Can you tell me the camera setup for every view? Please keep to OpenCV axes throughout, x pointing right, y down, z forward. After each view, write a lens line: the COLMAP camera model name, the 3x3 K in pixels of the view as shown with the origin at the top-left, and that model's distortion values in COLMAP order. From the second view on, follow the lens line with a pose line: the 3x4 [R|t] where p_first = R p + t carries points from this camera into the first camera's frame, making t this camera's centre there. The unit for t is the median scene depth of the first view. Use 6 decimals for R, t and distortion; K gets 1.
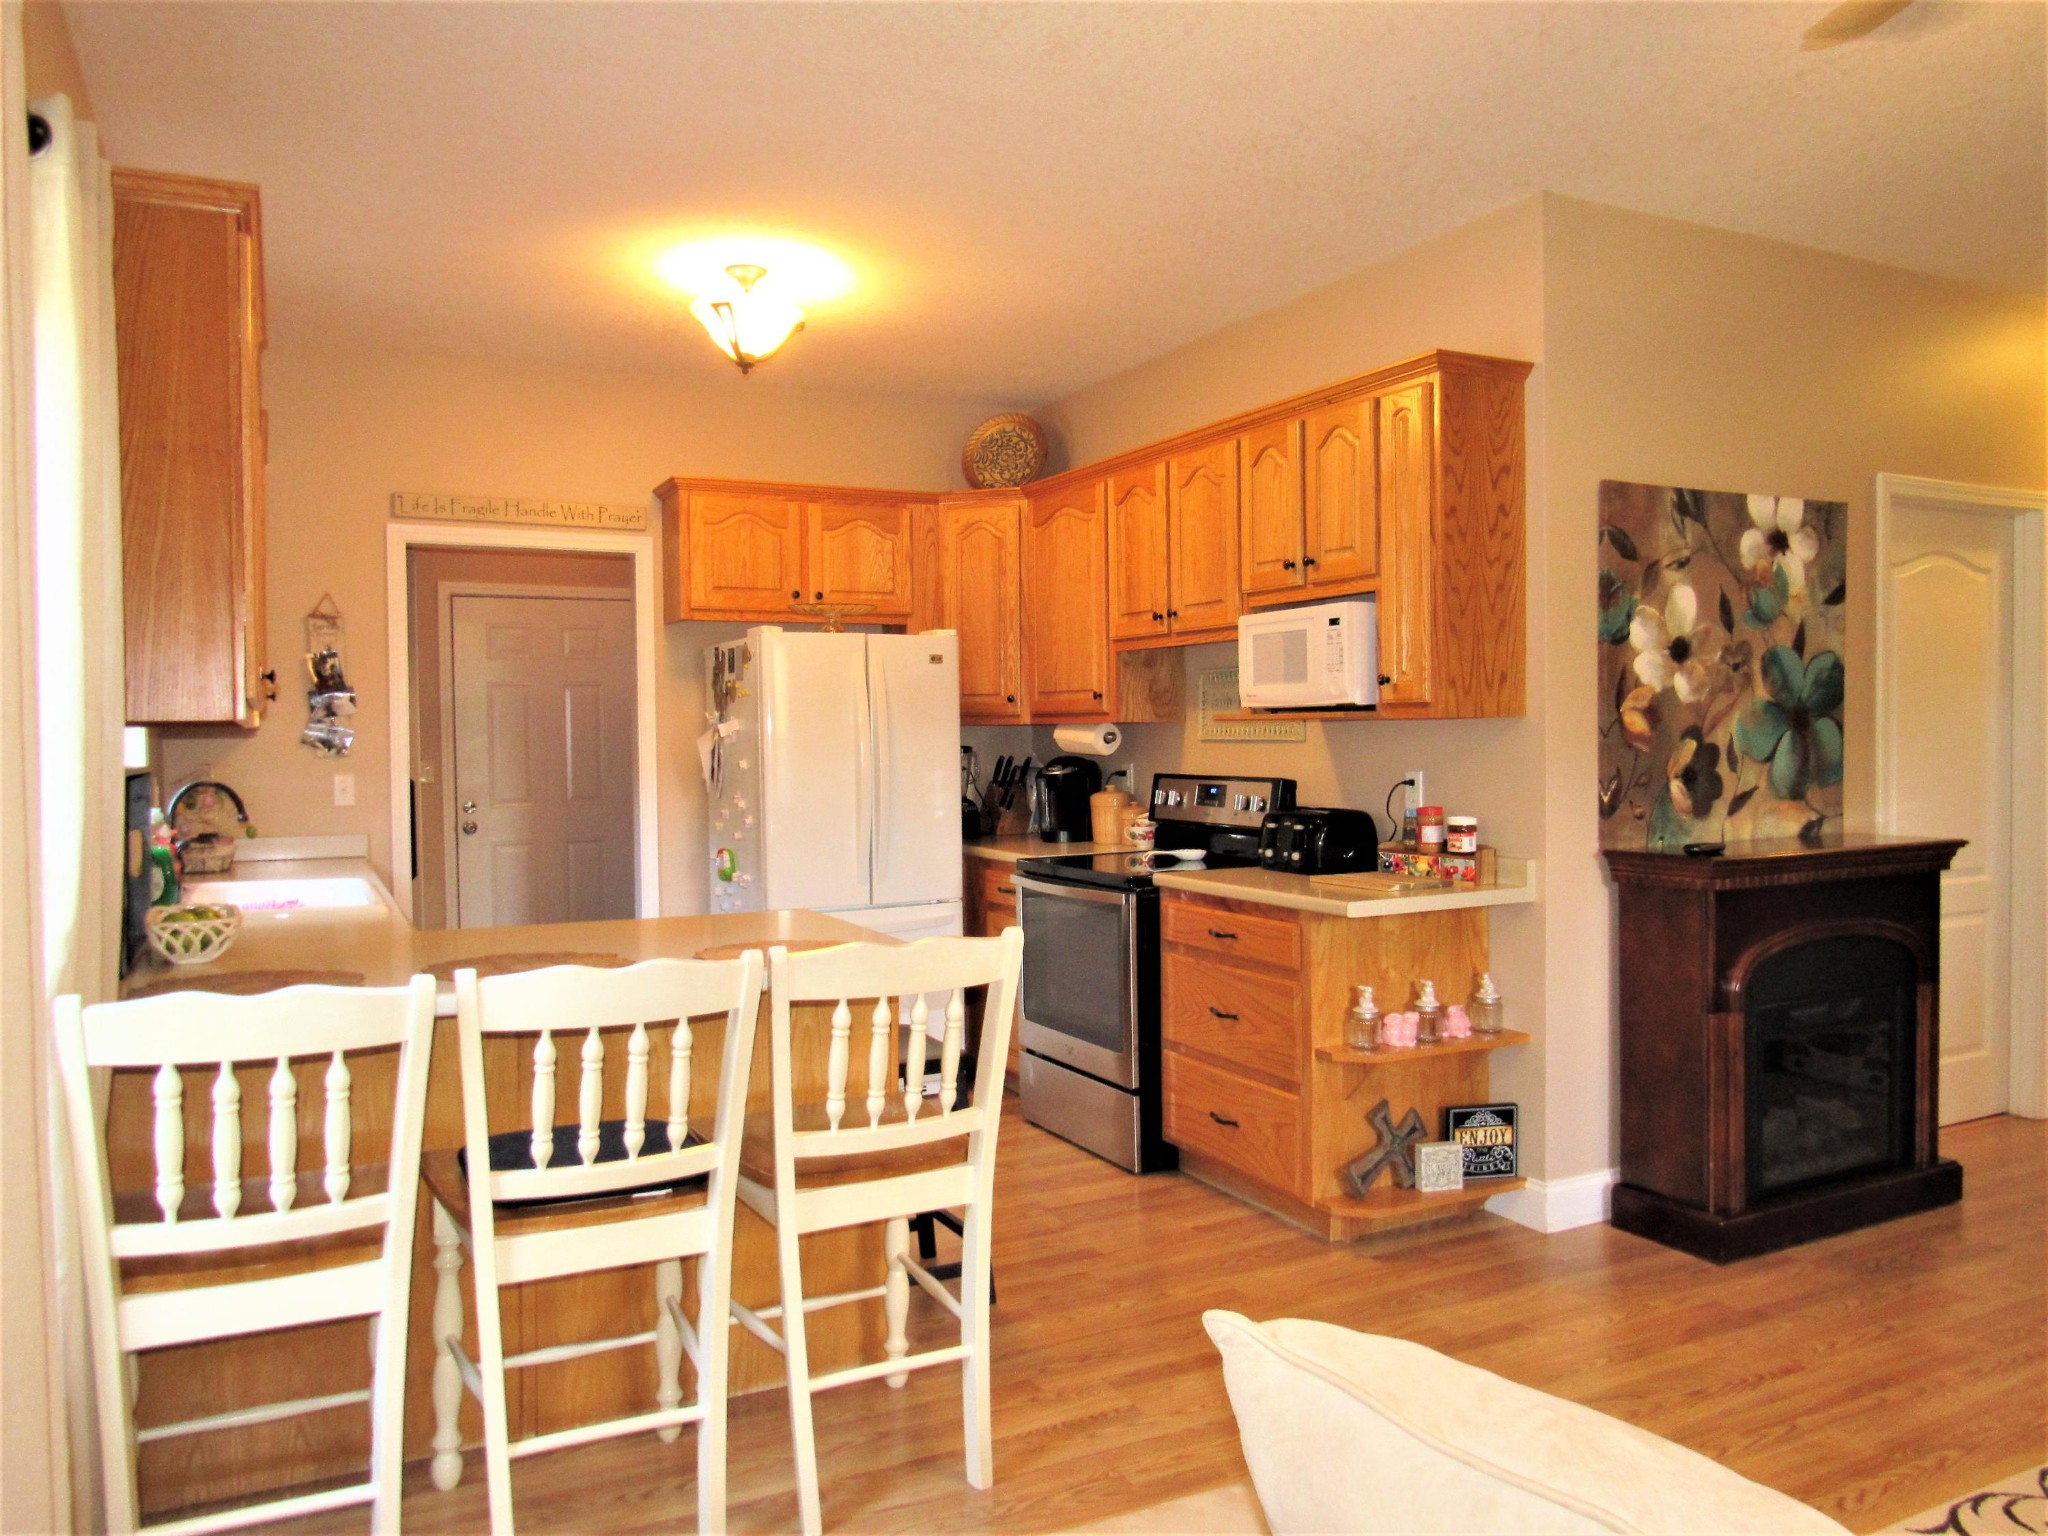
lens RADIAL K [[1472.7, 0, 1024.0], [0, 1472.7, 768.0], [0, 0, 1]] dist [-0.024937, 0.008999]
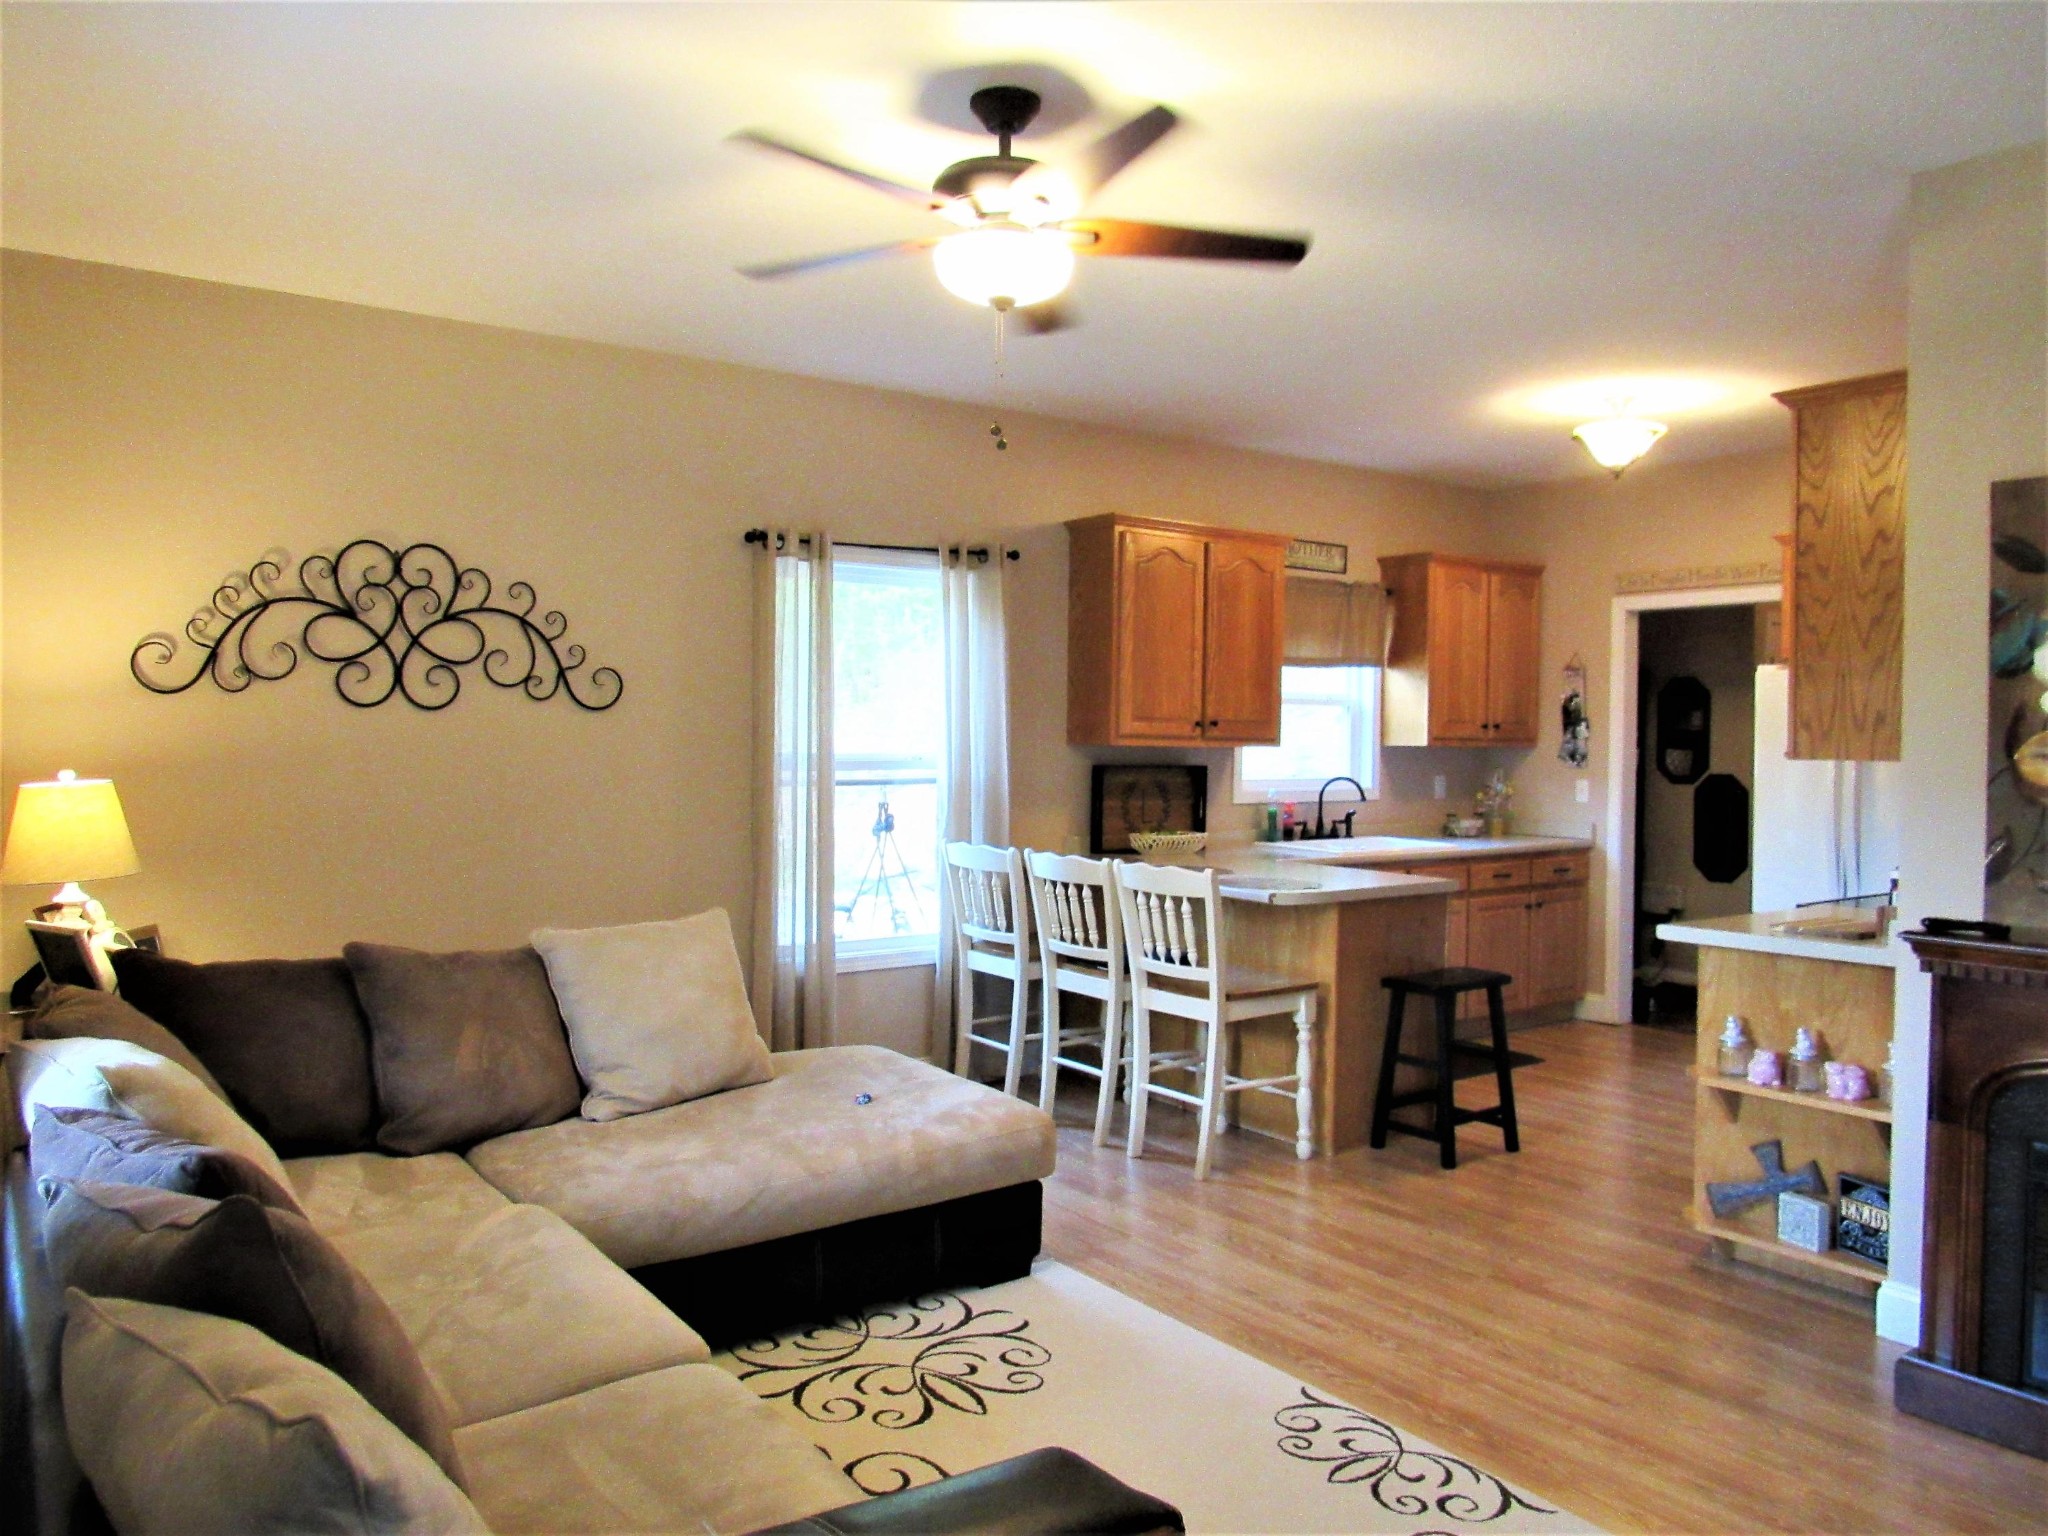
lens RADIAL K [[1487.4, 0, 1024.0], [0, 1487.4, 768.0], [0, 0, 1]] dist [-0.011869, 0.003876]
pose [[0.159393, 0.033009, -0.986663, 1.106710], [-0.034823, 0.999007, 0.027796, -0.036047], [0.986601, 0.029928, 0.160384, 0.309379]]
